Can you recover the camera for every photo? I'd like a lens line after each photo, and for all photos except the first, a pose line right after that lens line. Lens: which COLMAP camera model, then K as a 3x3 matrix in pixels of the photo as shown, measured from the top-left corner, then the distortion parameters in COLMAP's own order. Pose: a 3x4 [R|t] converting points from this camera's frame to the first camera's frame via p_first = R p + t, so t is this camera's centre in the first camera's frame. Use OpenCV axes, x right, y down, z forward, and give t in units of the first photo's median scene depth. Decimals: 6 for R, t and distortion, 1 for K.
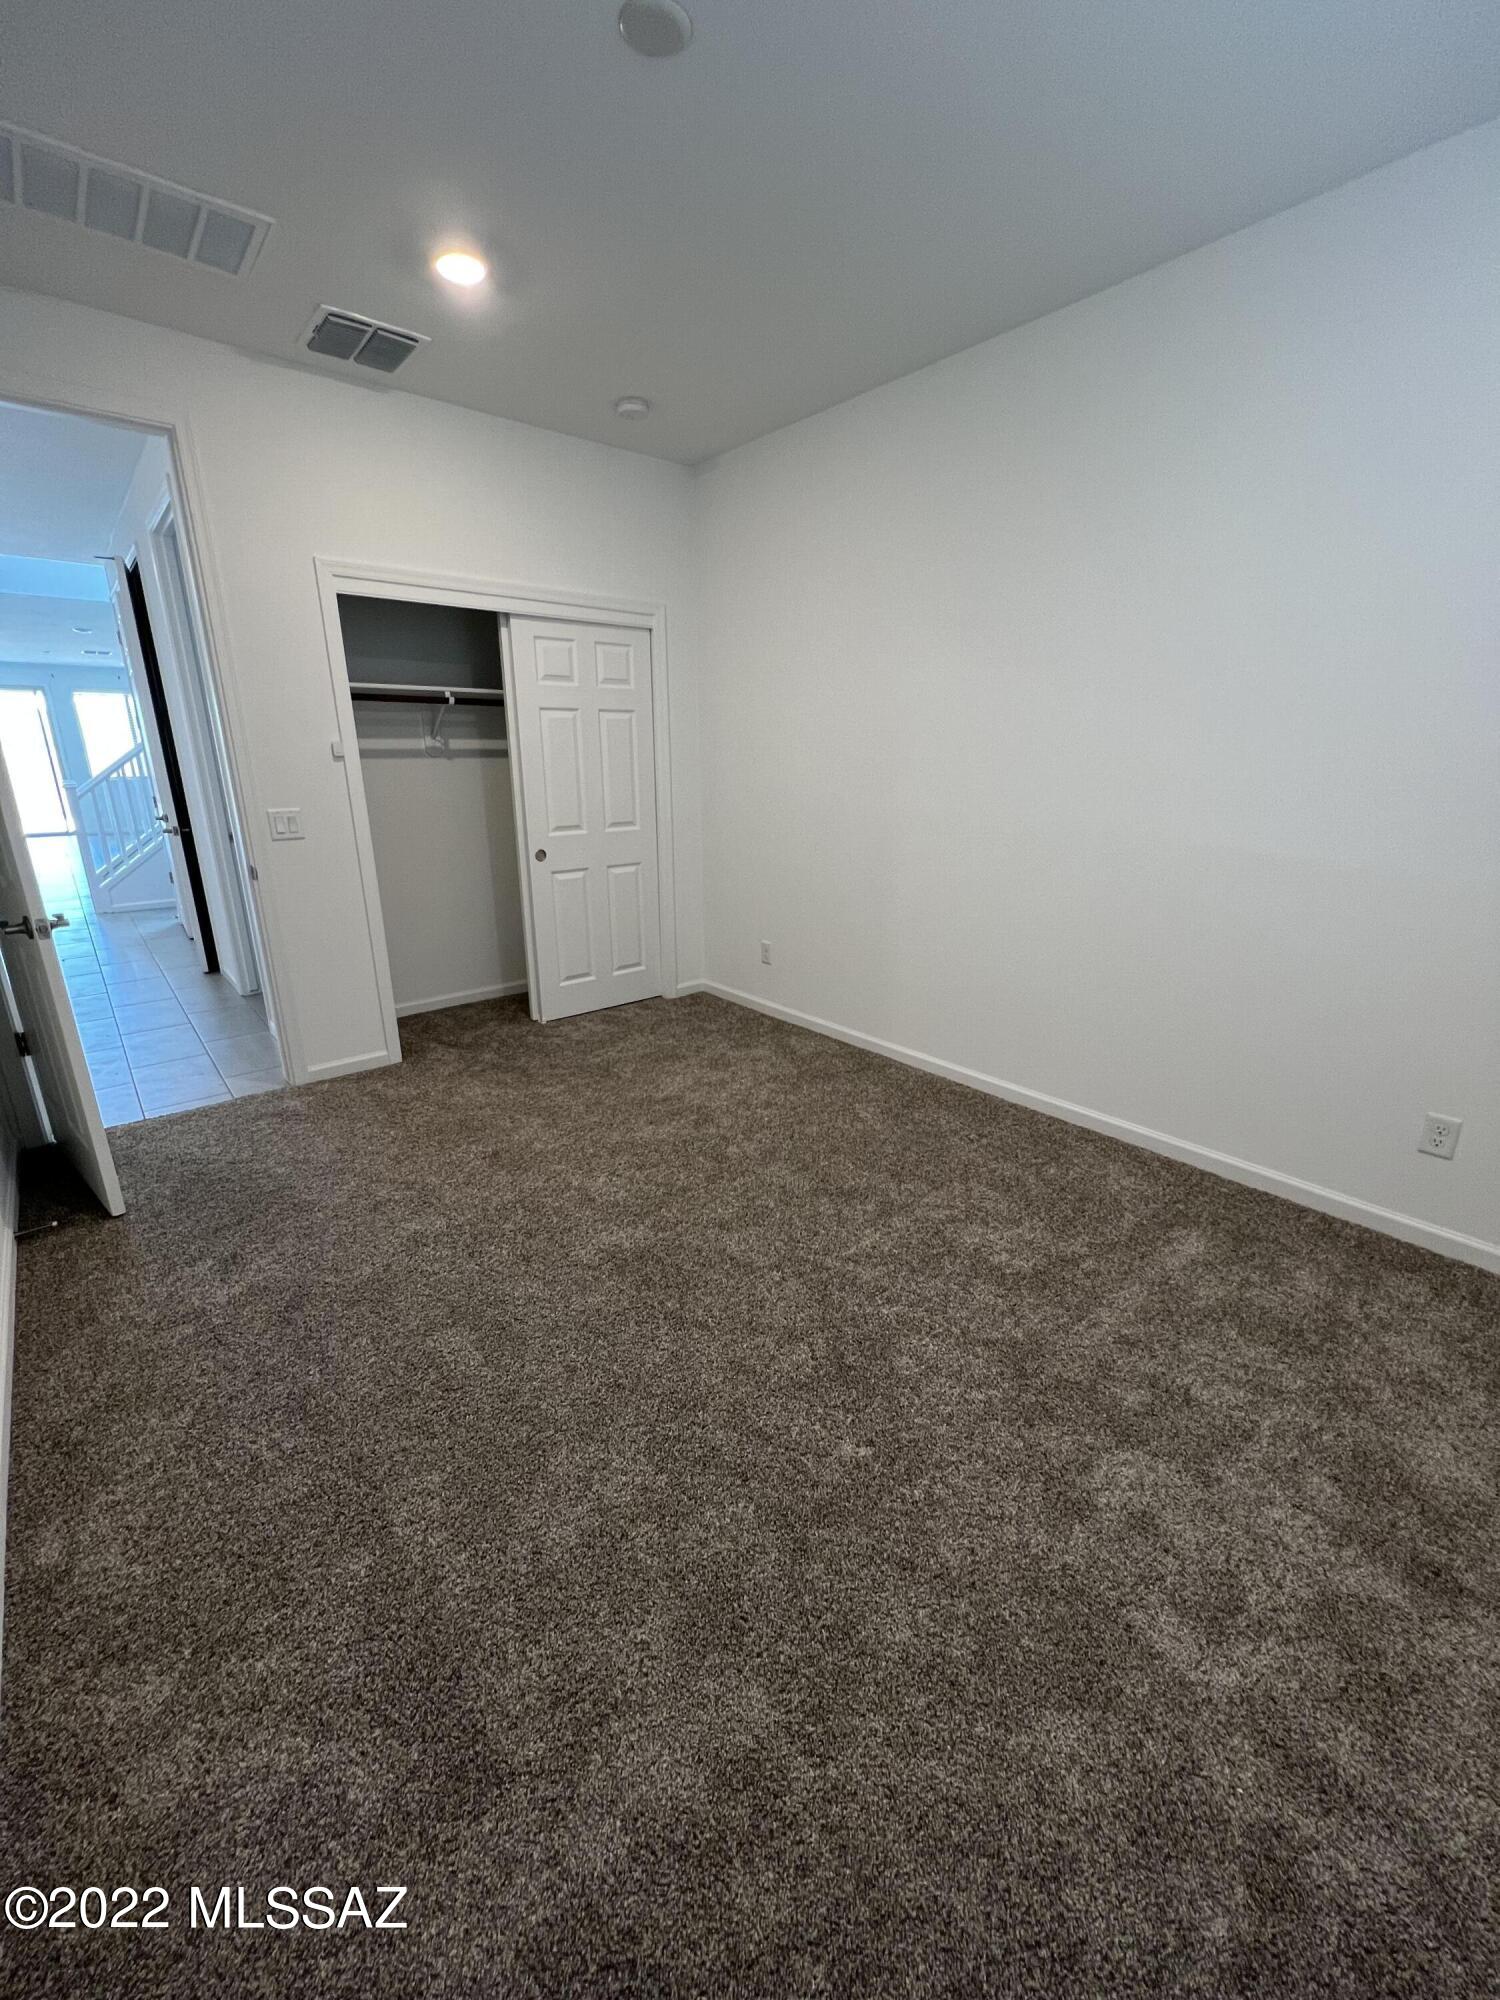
lens RADIAL K [[804.7, 0, 755.4], [0, 804.7, 996.5], [0, 0, 1]] dist [-0.003253, -0.000193]
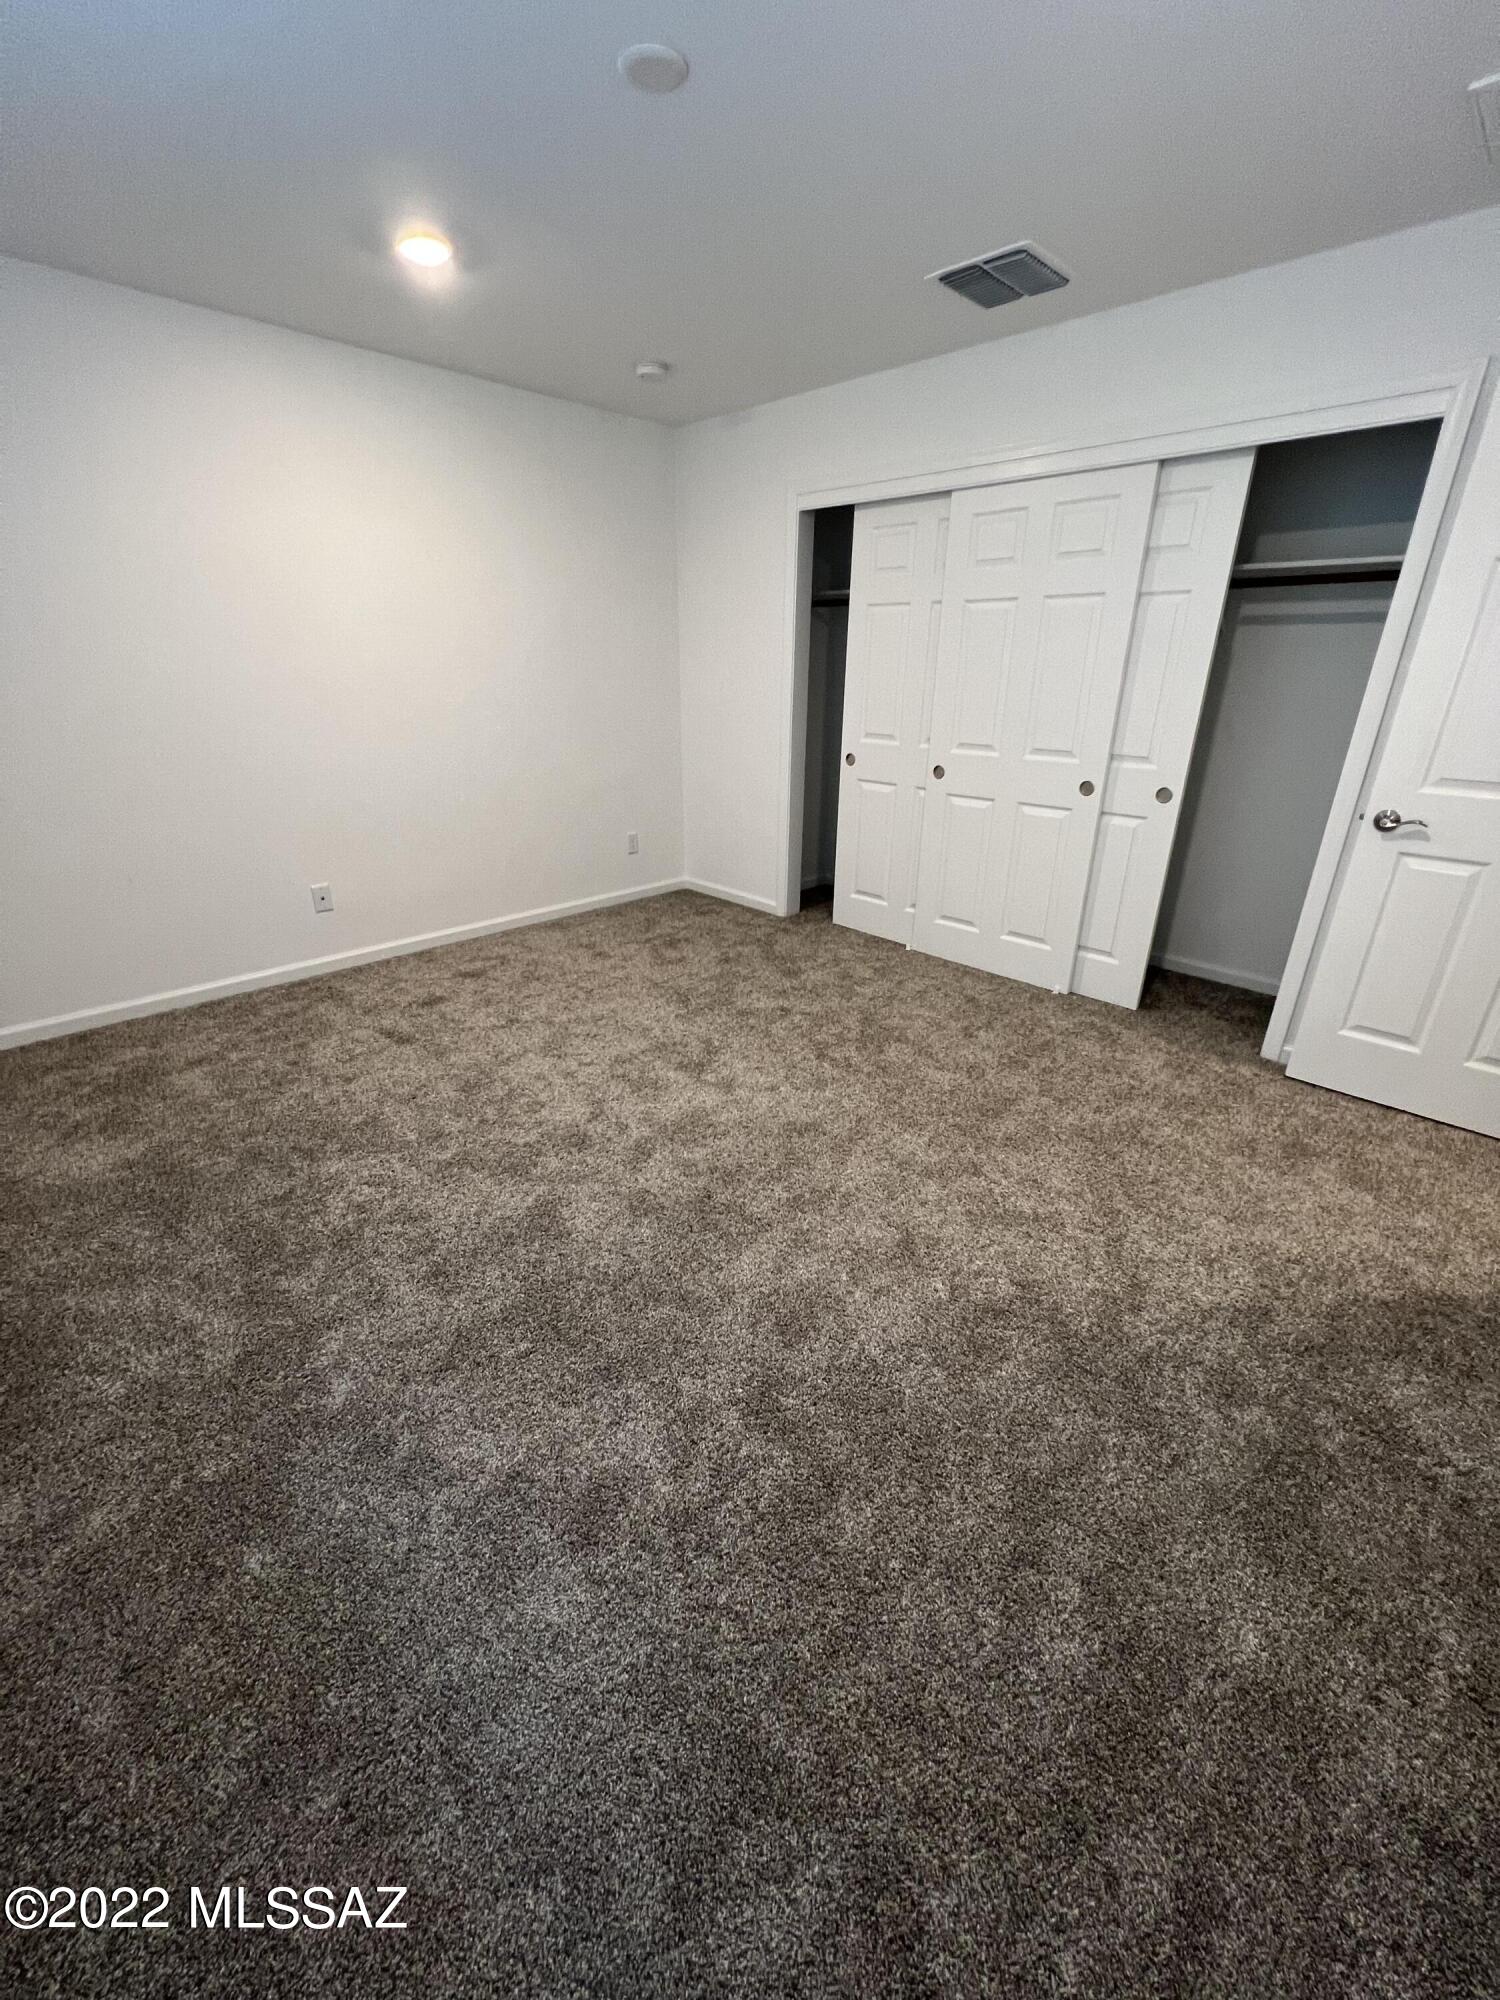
lens RADIAL K [[804.7, 0, 755.4], [0, 804.7, 996.5], [0, 0, 1]] dist [-0.003253, -0.000193]
pose [[0.081978, 0.382367, -0.920367, 0.605611], [-0.310447, 0.887327, 0.340988, -0.183278], [0.947049, 0.257771, 0.191446, 0.653430]]
